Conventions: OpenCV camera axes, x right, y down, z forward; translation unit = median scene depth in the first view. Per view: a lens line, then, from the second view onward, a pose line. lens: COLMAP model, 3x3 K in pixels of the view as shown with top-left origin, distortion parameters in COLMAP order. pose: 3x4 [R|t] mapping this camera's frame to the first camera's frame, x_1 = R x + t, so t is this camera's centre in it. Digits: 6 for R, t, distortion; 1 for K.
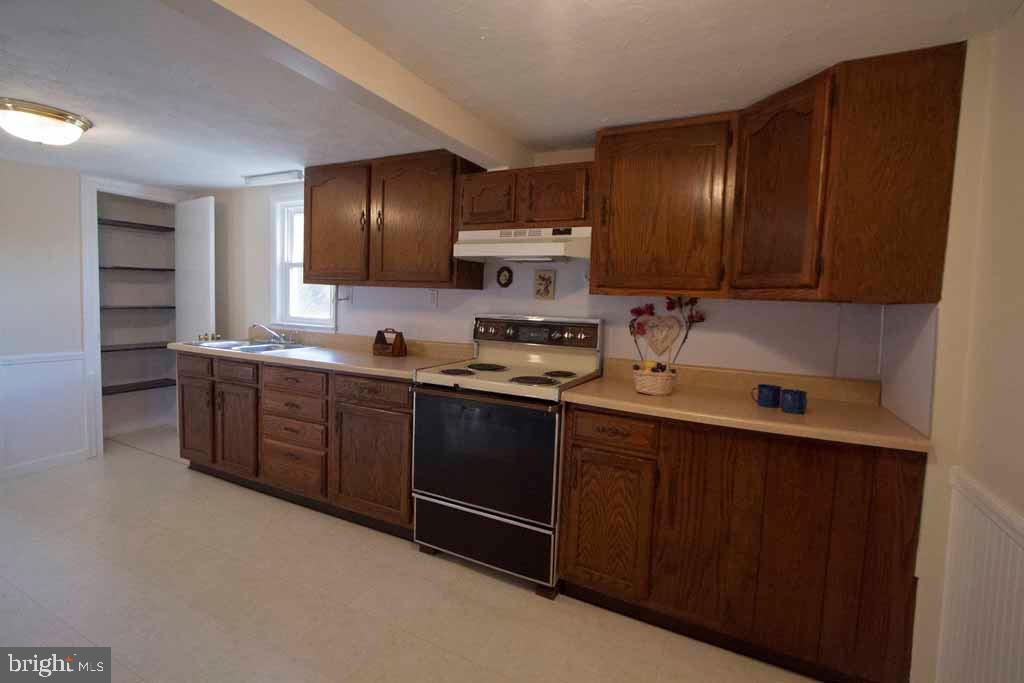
lens RADIAL K [[476.9, 0, 511.8], [0, 476.9, 325.9], [0, 0, 1]] dist [-0.017948, 0.004100]
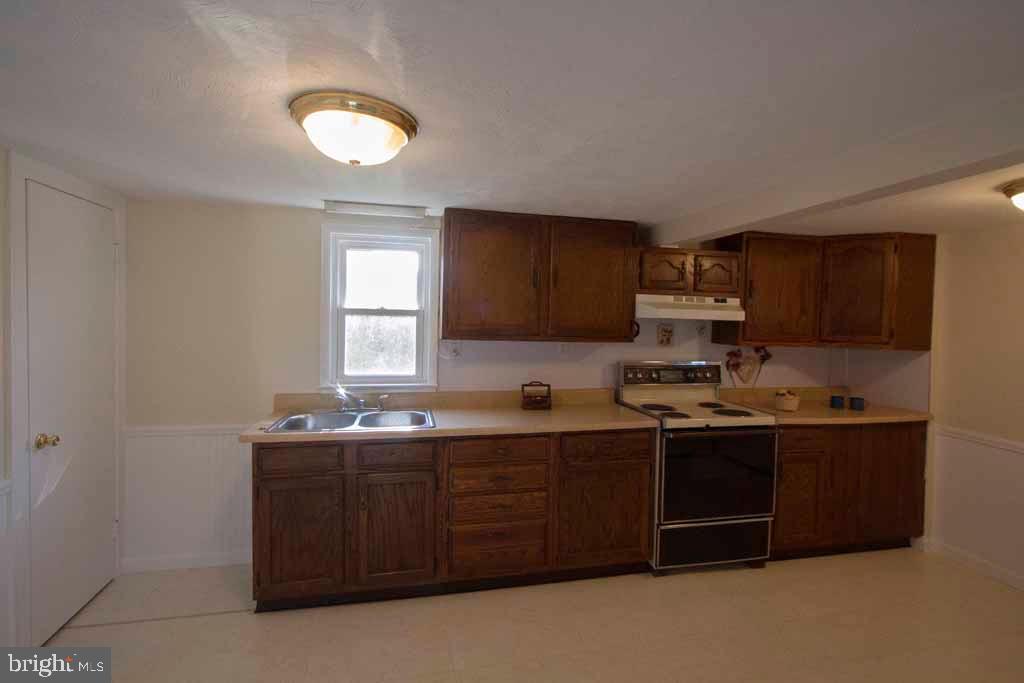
lens RADIAL K [[476.9, 0, 518.0], [0, 476.9, 326.4], [0, 0, 1]] dist [-0.017948, 0.004100]
pose [[0.767676, -0.025944, 0.640313, -1.166474], [0.040688, 0.999137, -0.008298, -0.131148], [-0.639545, 0.032423, 0.768069, 0.318195]]
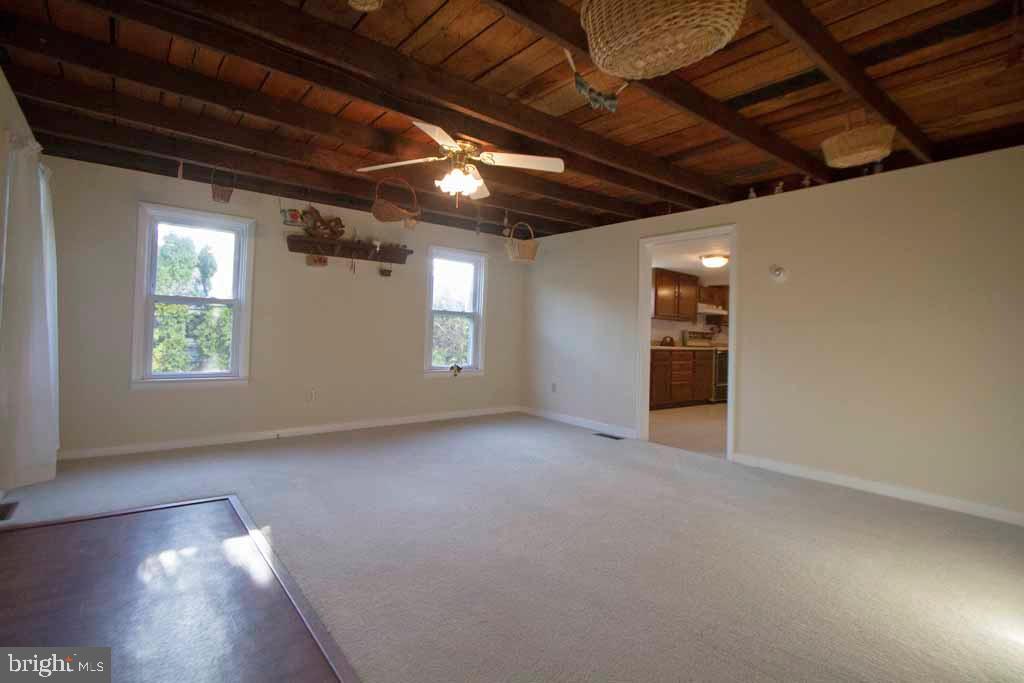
lens RADIAL K [[476.9, 0, 511.8], [0, 476.9, 333.5], [0, 0, 1]] dist [-0.017948, 0.004100]
pose [[0.438971, -0.006539, 0.898477, -3.705328], [0.033717, 0.999389, -0.009200, -0.015653], [-0.897868, 0.034332, 0.438924, 0.794698]]
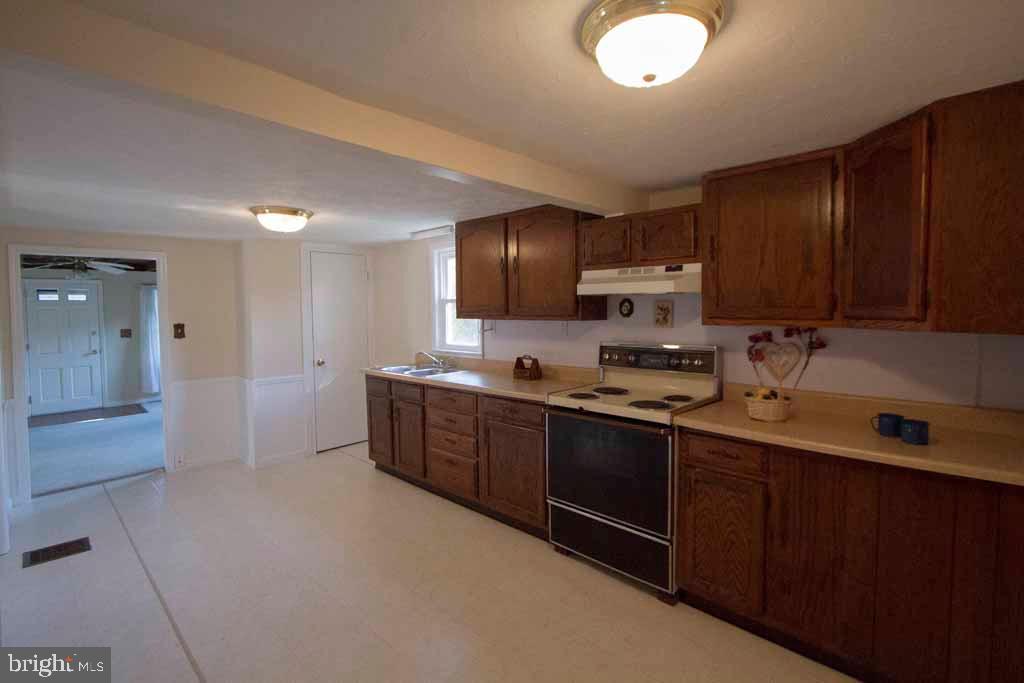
lens RADIAL K [[476.9, 0, 511.4], [0, 476.9, 326.4], [0, 0, 1]] dist [-0.017948, 0.004100]
pose [[0.955348, -0.032629, -0.293677, 0.062873], [0.025541, 0.999283, -0.027939, -0.041799], [0.294378, 0.019191, 0.955496, -0.147781]]
